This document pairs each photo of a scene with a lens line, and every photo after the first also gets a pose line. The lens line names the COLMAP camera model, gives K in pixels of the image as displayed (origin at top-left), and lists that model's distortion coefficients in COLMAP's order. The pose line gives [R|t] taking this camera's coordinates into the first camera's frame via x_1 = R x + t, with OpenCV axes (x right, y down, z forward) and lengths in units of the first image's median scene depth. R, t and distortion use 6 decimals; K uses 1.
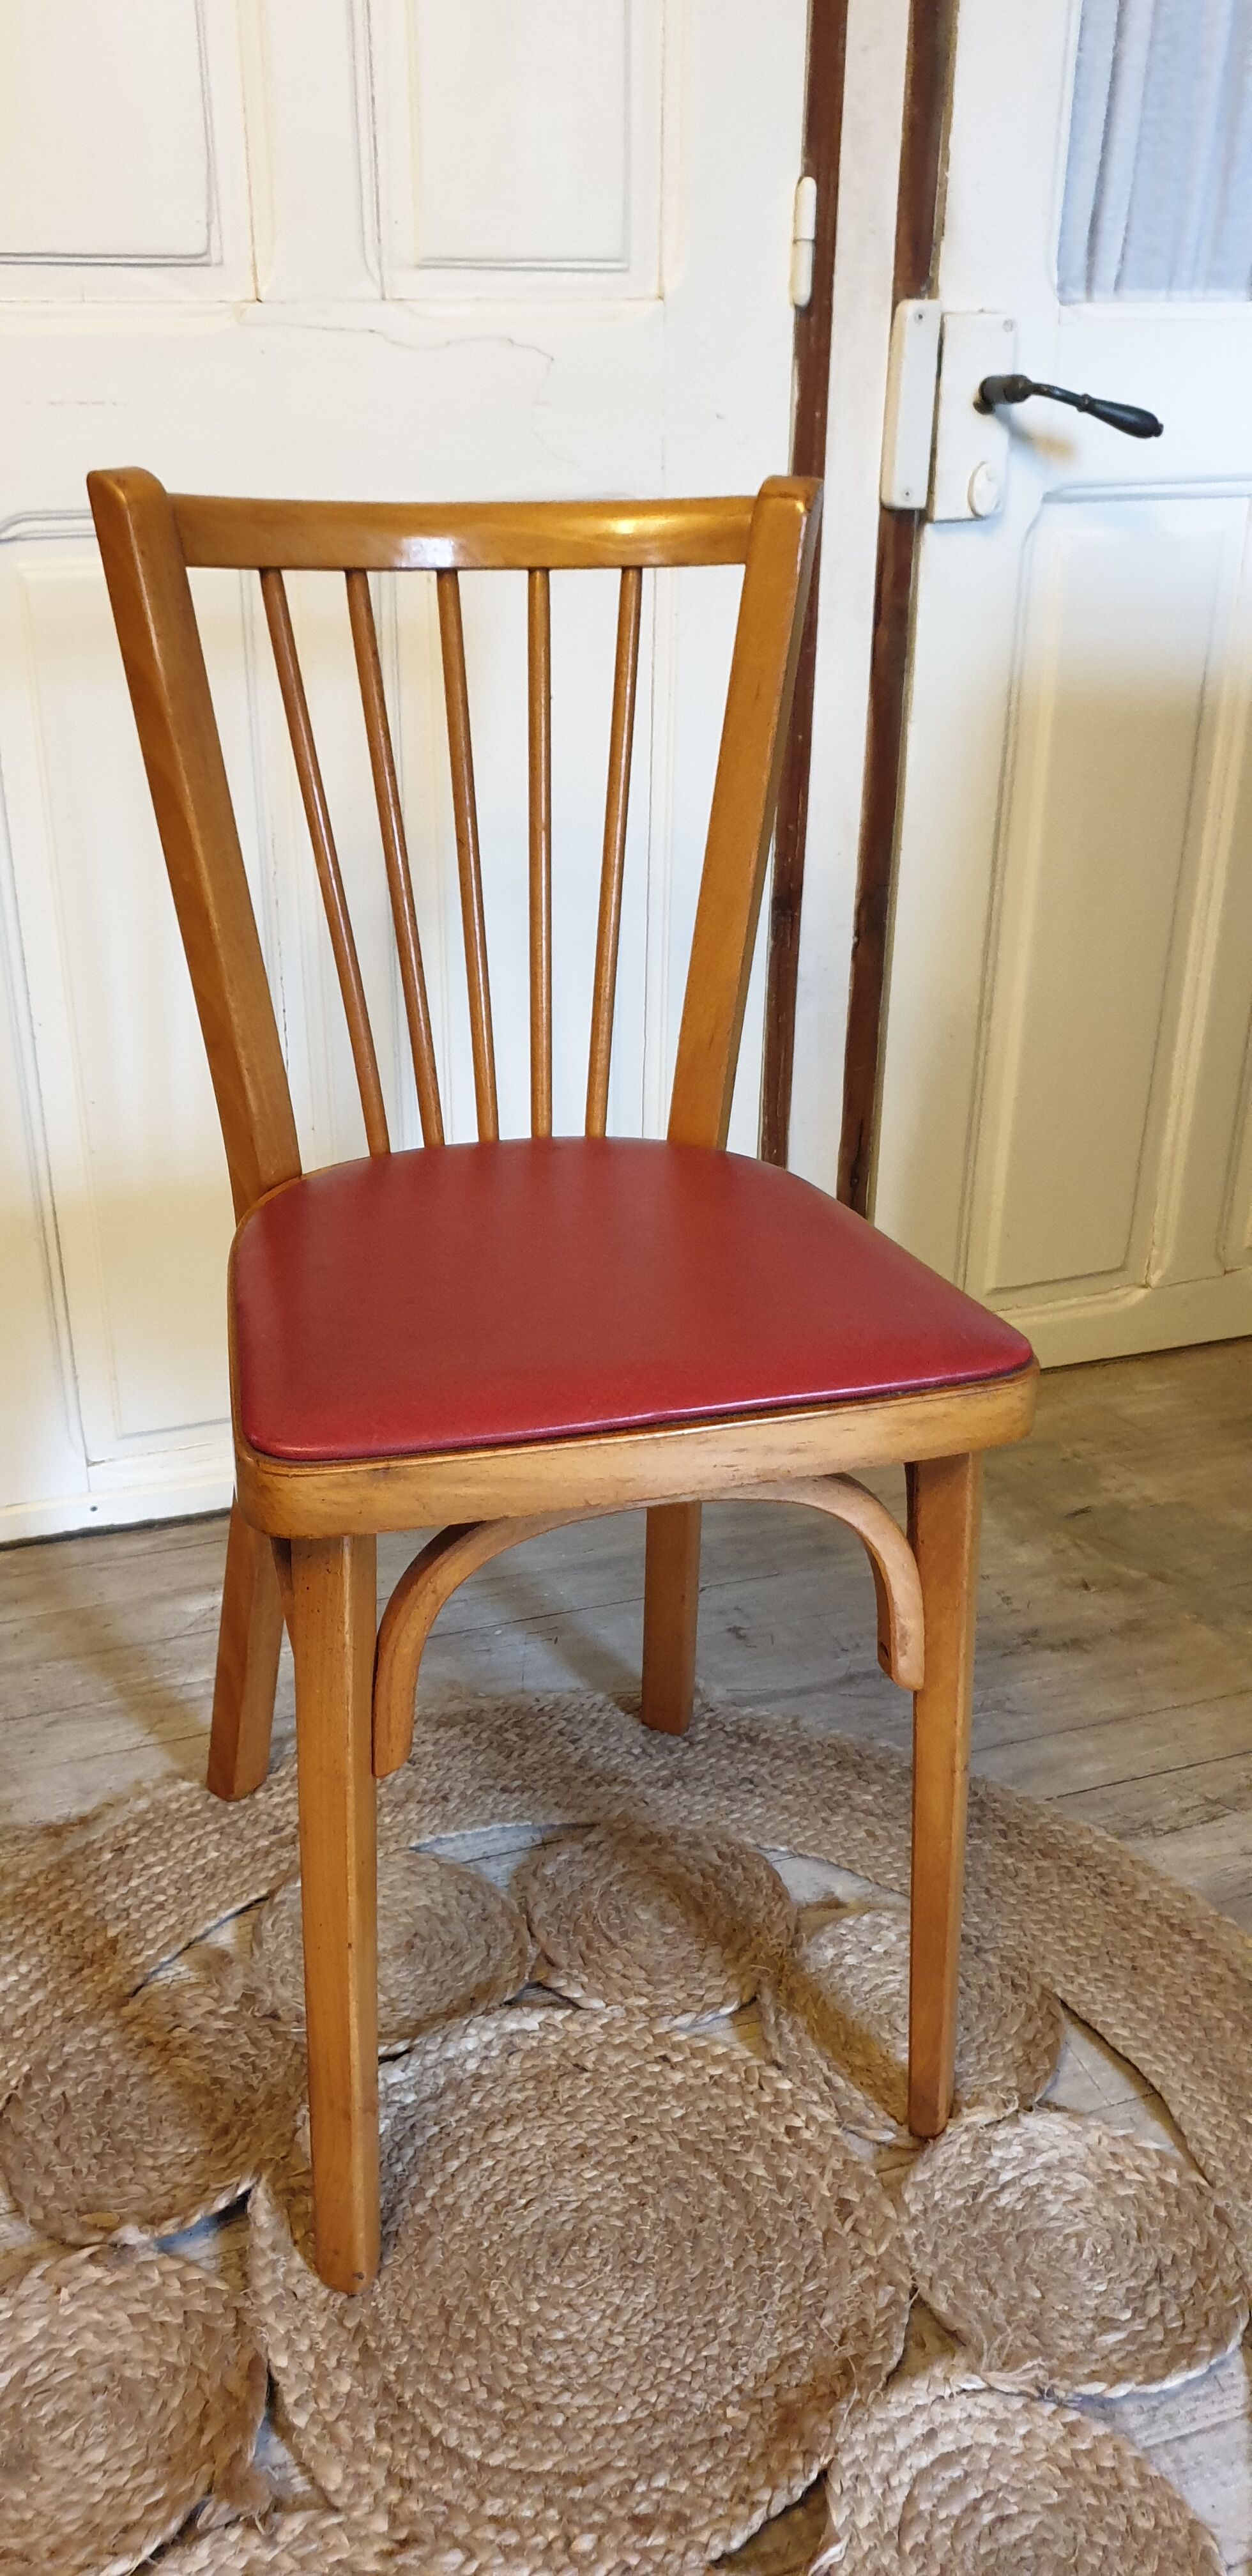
lens RADIAL K [[2088.4, 0, 615.0], [0, 2088.4, 1270.1], [0, 0, 1]] dist [0.015756, 0.040158]
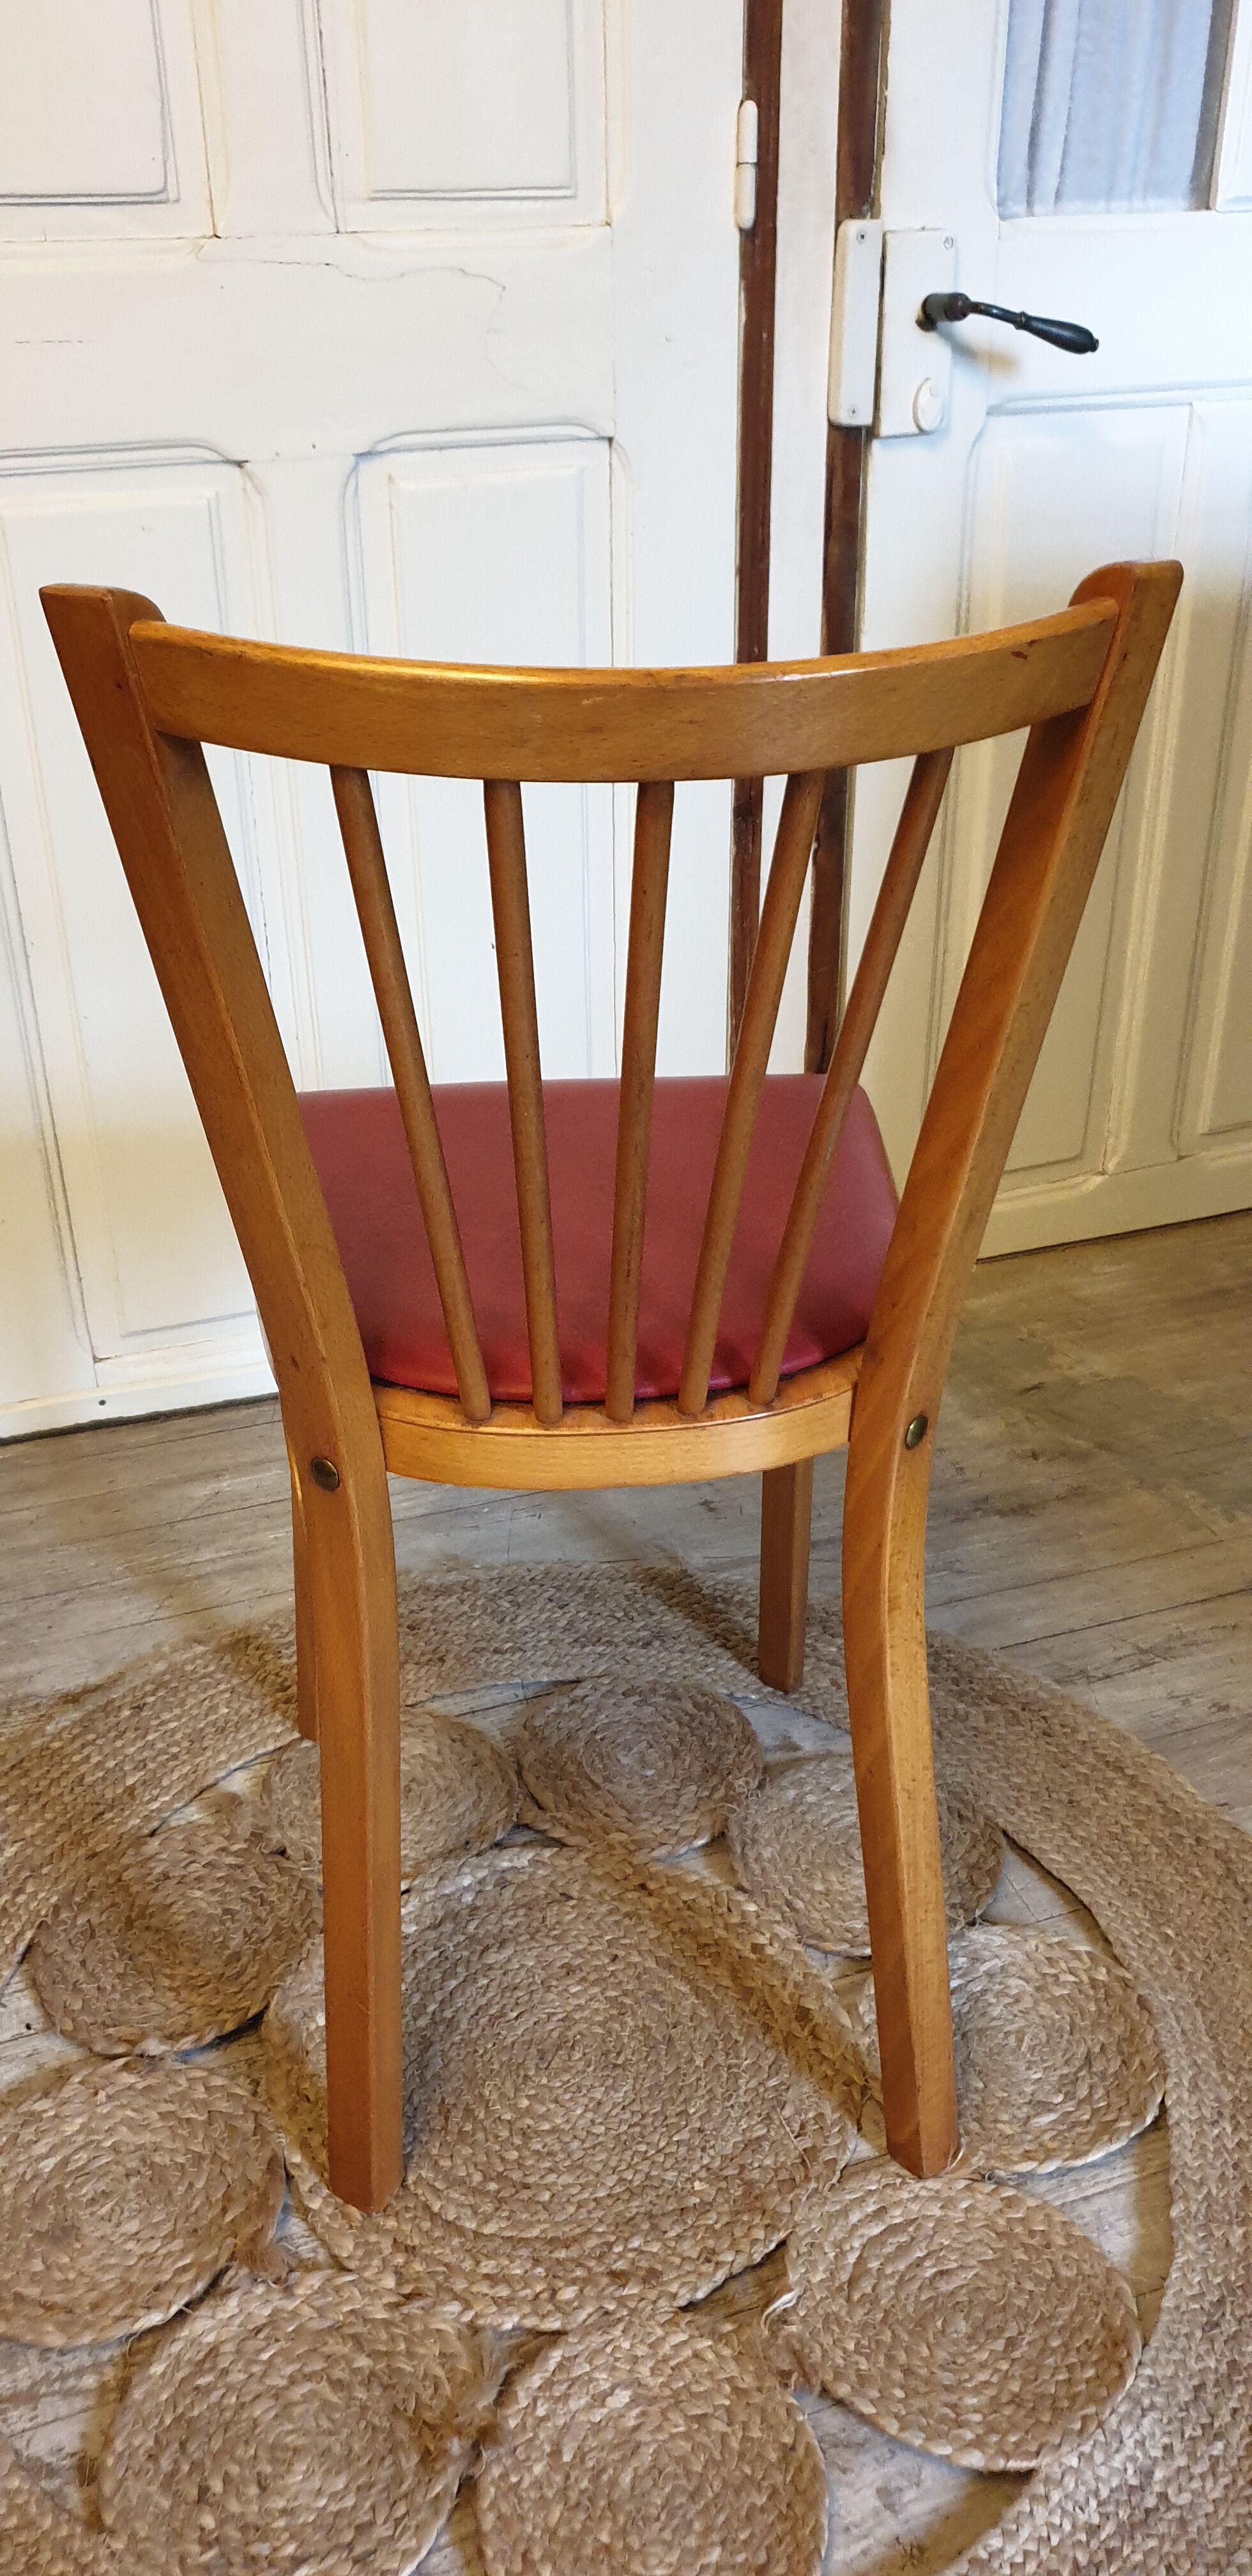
lens RADIAL K [[2088.4, 0, 634.4], [0, 2088.4, 1286.7], [0, 0, 1]] dist [0.015756, 0.040158]
pose [[0.999749, -0.021511, 0.006296, 0.020007], [0.021103, 0.998043, 0.058855, -0.003047], [-0.007550, -0.058708, 0.998247, -0.075693]]
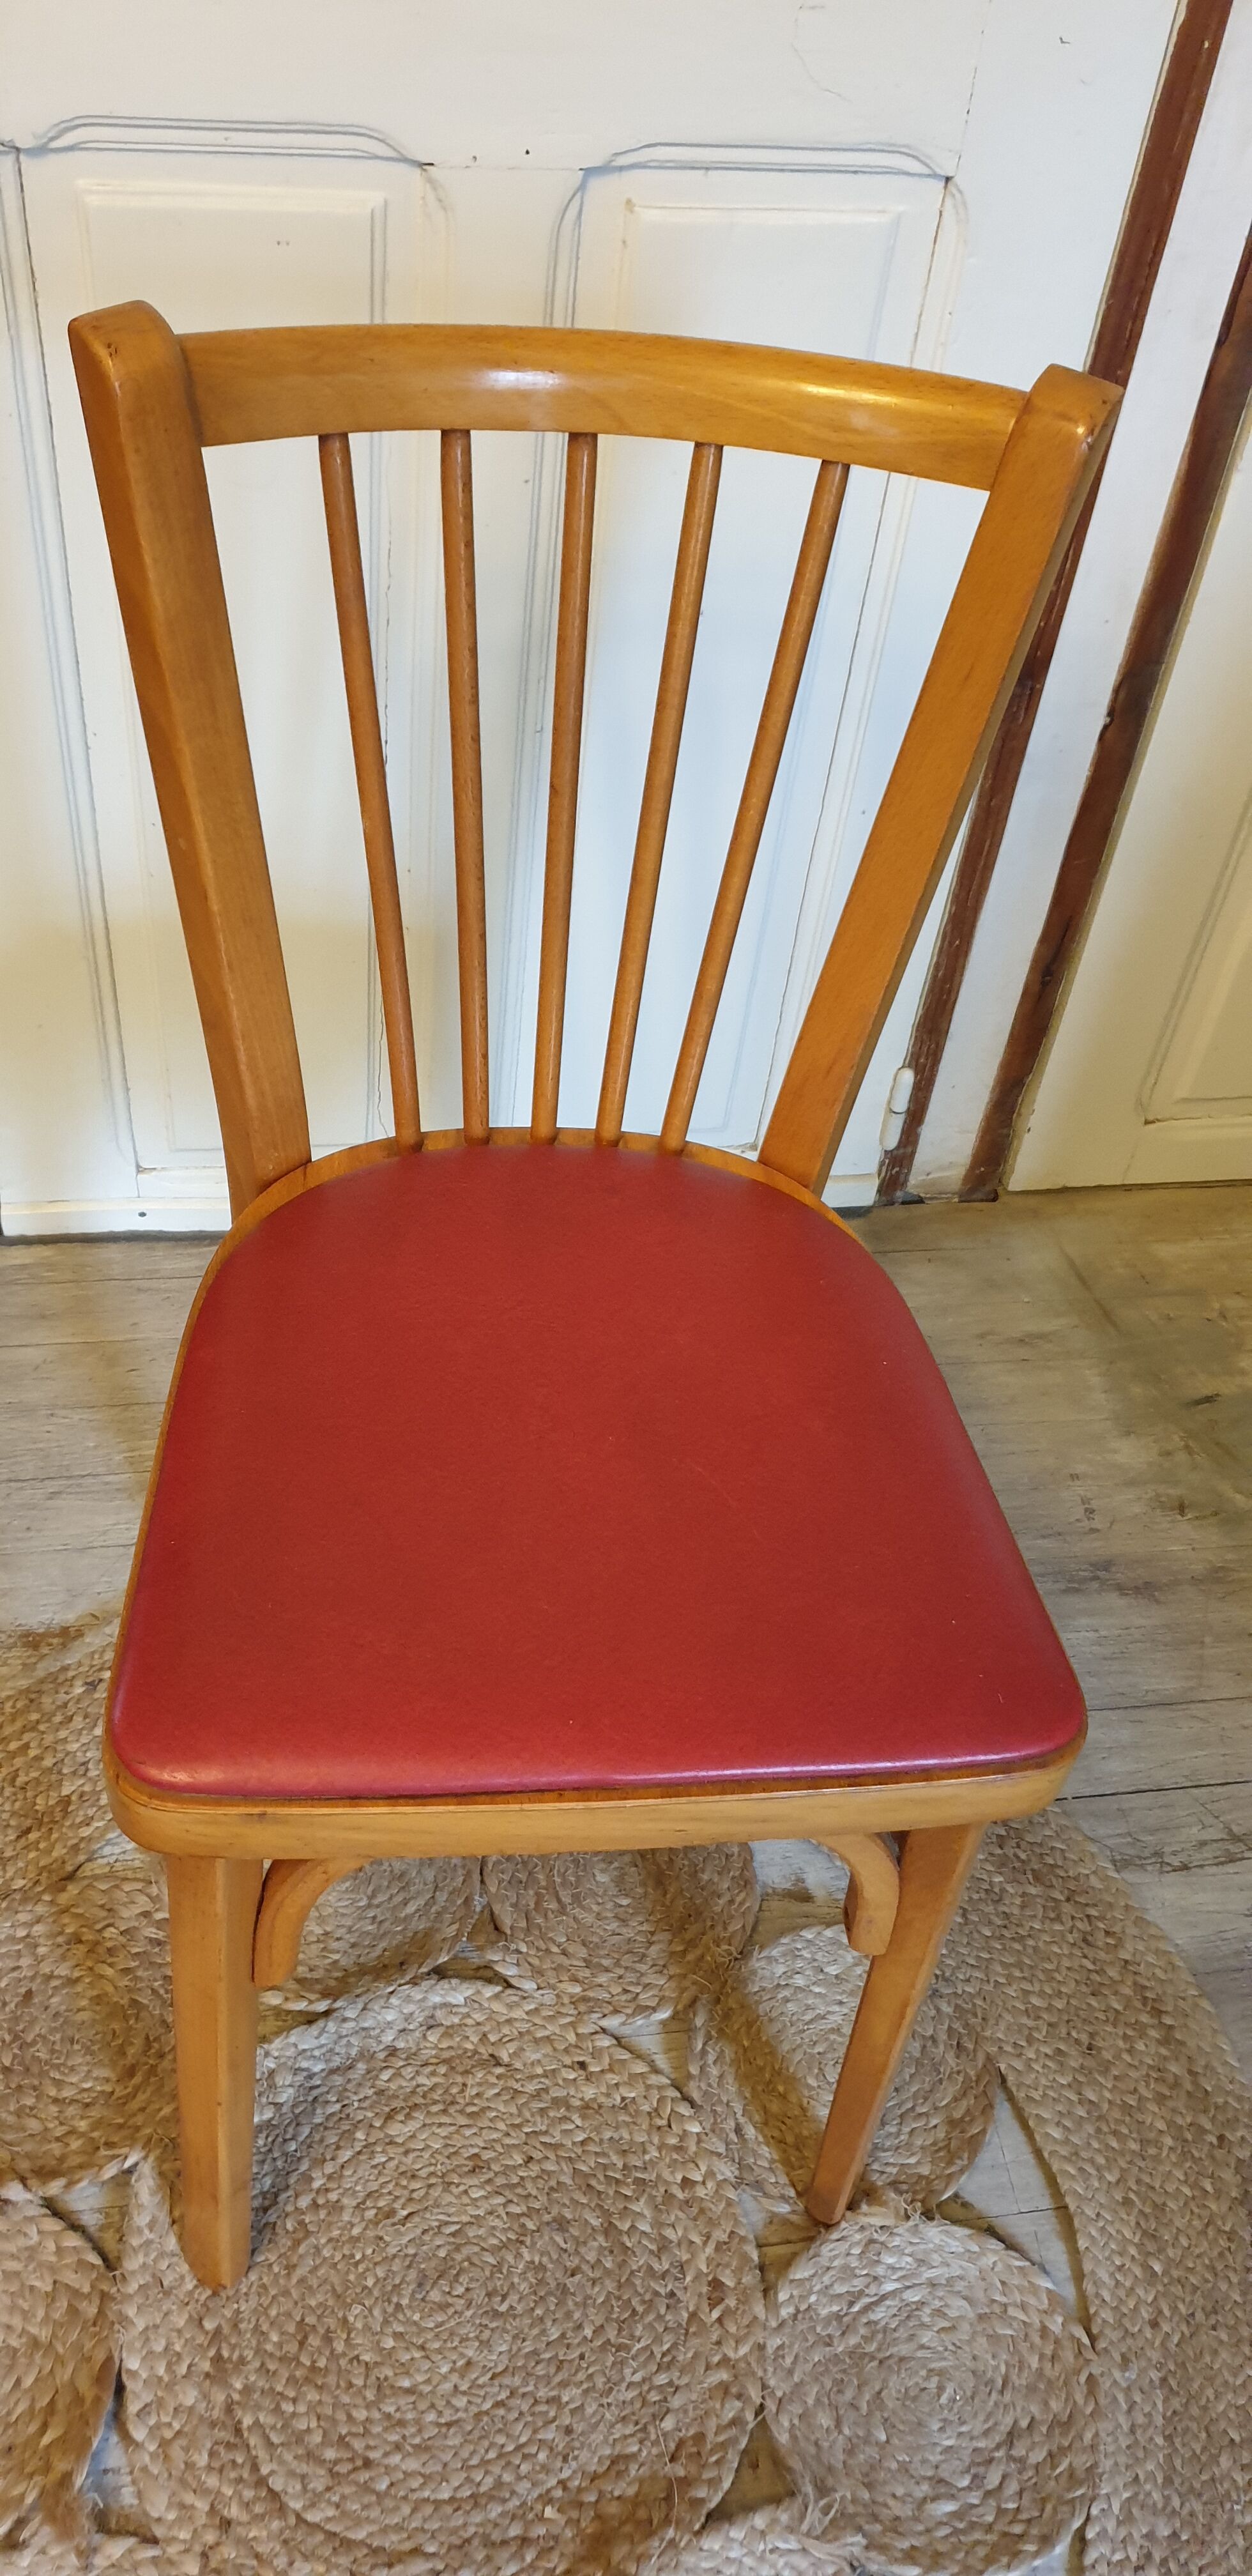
lens RADIAL K [[2088.4, 0, 614.5], [0, 2088.4, 1293.0], [0, 0, 1]] dist [0.015756, 0.040158]
pose [[0.979937, 0.188490, -0.064776, 0.034400], [-0.153083, 0.919919, 0.360991, -0.317491], [0.127631, -0.343832, 0.930317, 0.214960]]
